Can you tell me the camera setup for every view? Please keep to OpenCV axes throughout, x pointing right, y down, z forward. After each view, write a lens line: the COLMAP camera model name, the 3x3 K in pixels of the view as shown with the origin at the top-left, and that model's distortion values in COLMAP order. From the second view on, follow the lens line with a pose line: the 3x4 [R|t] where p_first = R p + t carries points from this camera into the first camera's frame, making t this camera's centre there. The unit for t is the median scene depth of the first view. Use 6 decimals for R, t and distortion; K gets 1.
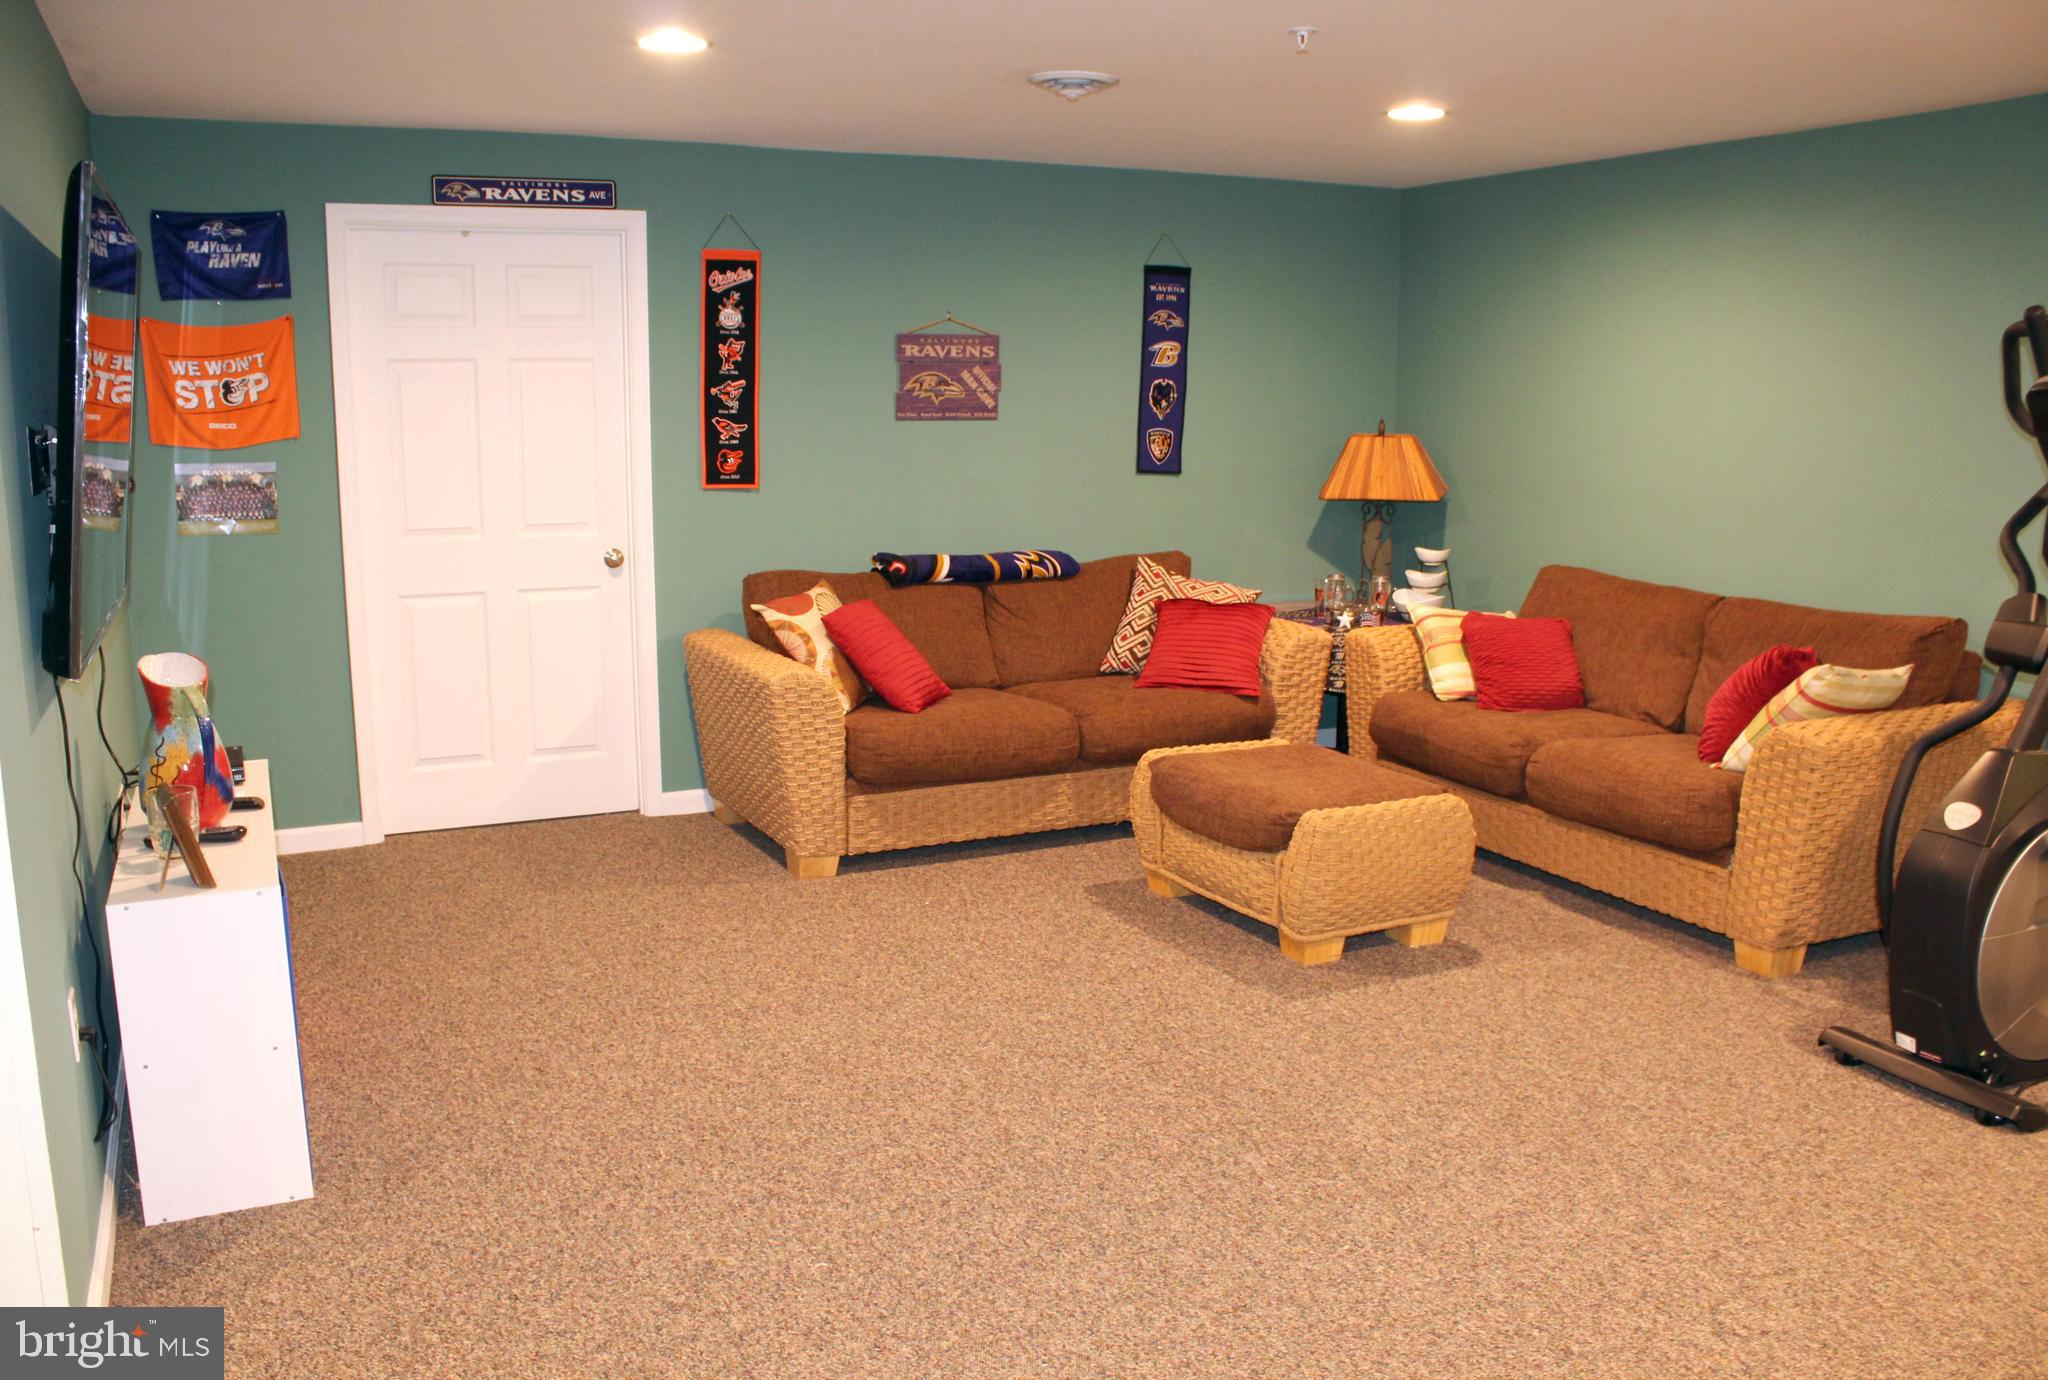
lens RADIAL K [[1696.9, 0, 1024.0], [0, 1696.9, 690.0], [0, 0, 1]] dist [-0.177891, 0.160489]
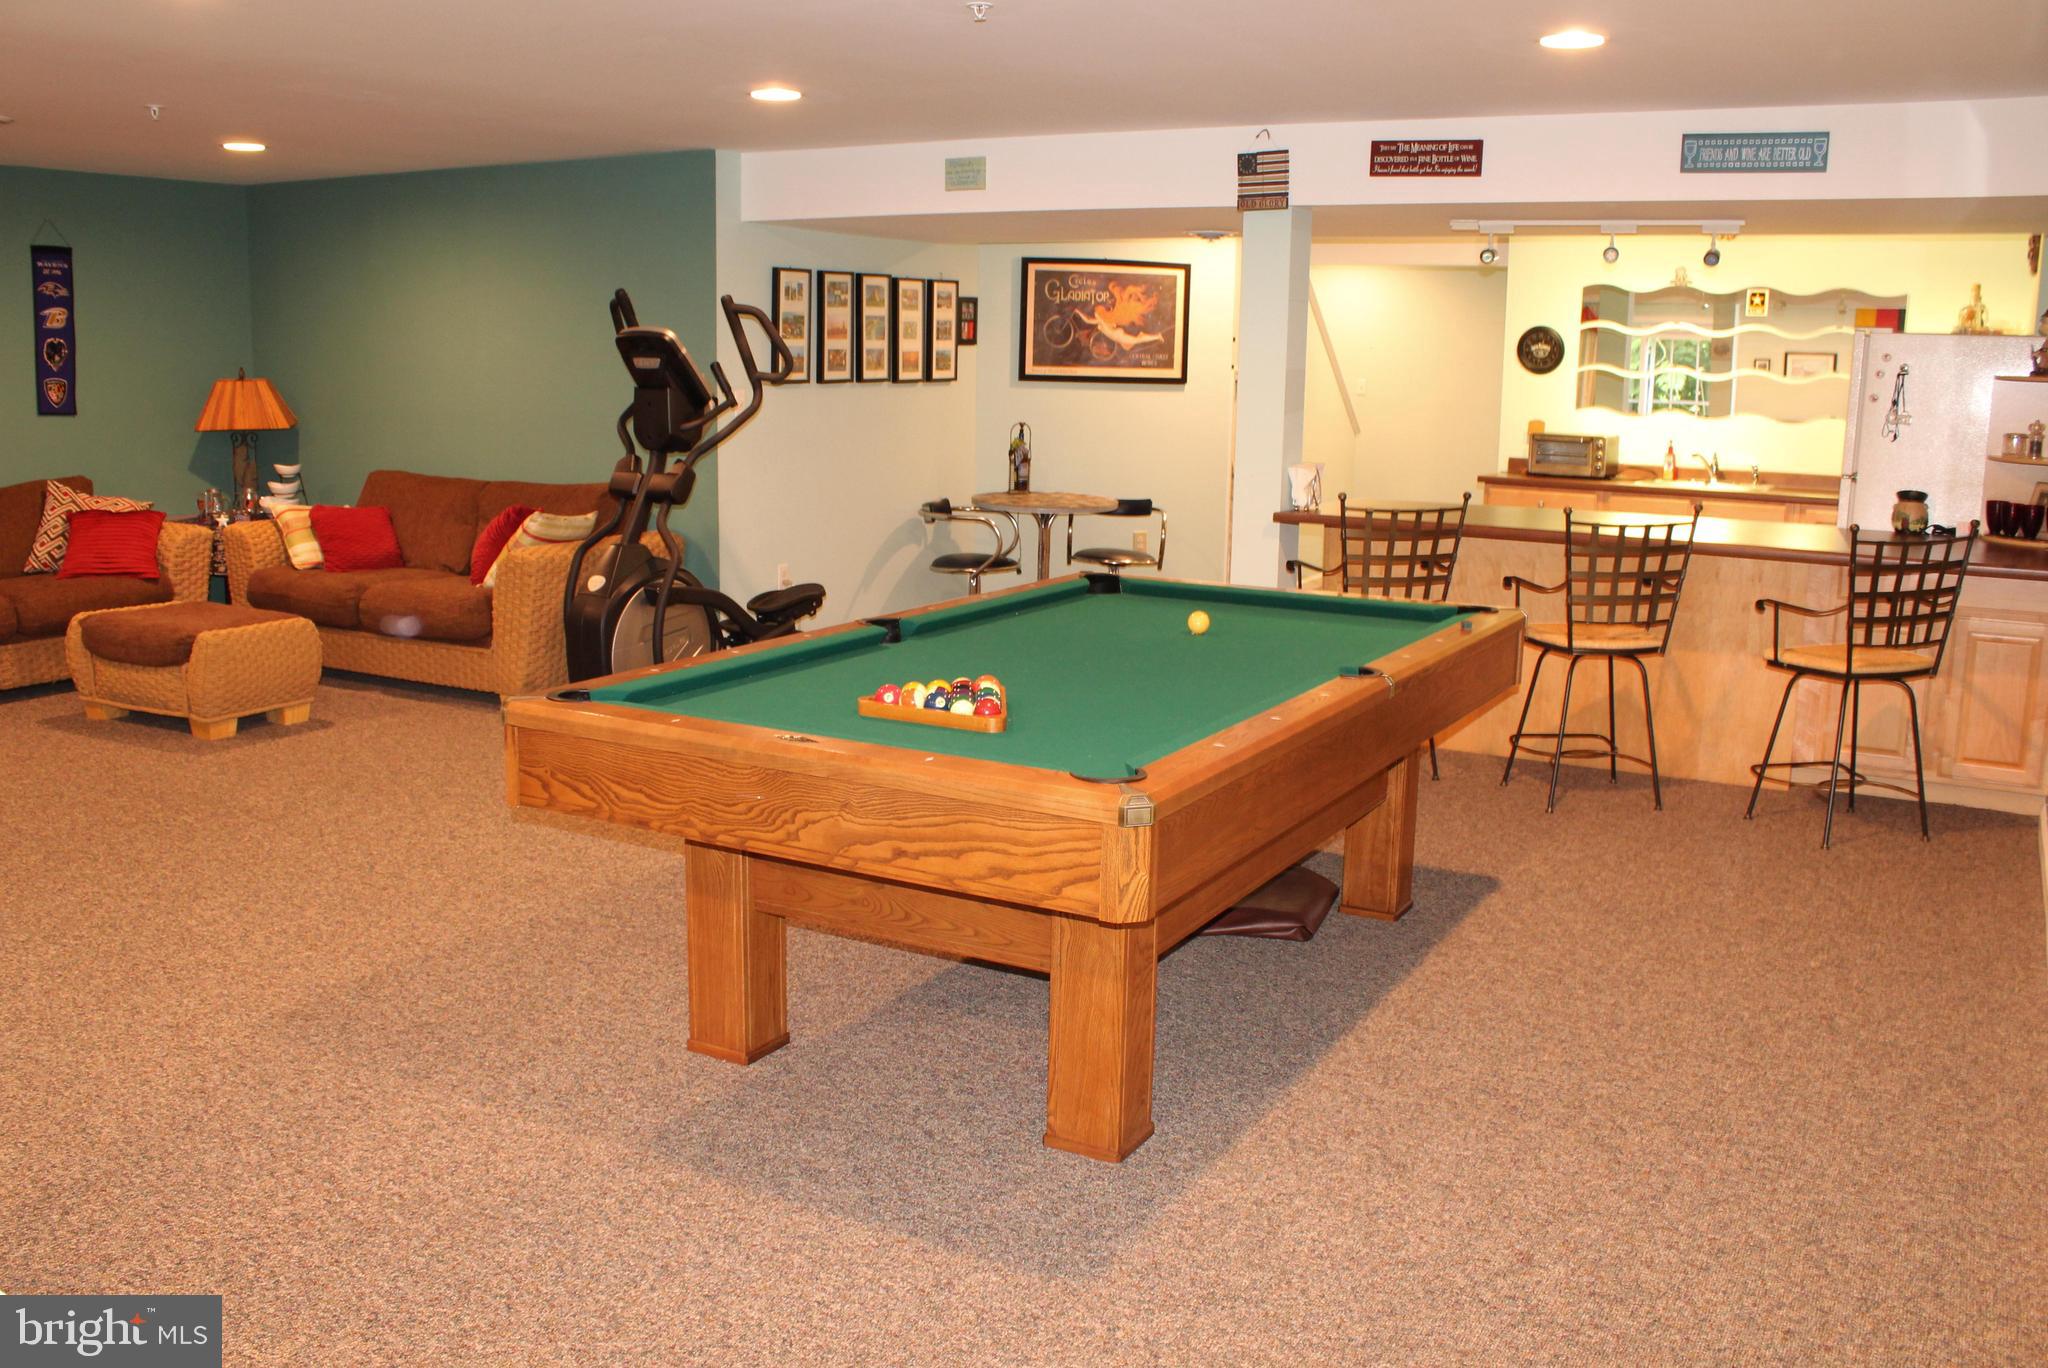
lens RADIAL K [[1789.4, 0, 1024.0], [0, 1789.4, 684.0], [0, 0, 1]] dist [-0.178809, 0.153735]
pose [[0.820103, -0.096295, 0.564055, -0.076637], [0.087727, 0.995244, 0.042356, 0.089650], [-0.565451, 0.014747, 0.824650, -0.502602]]
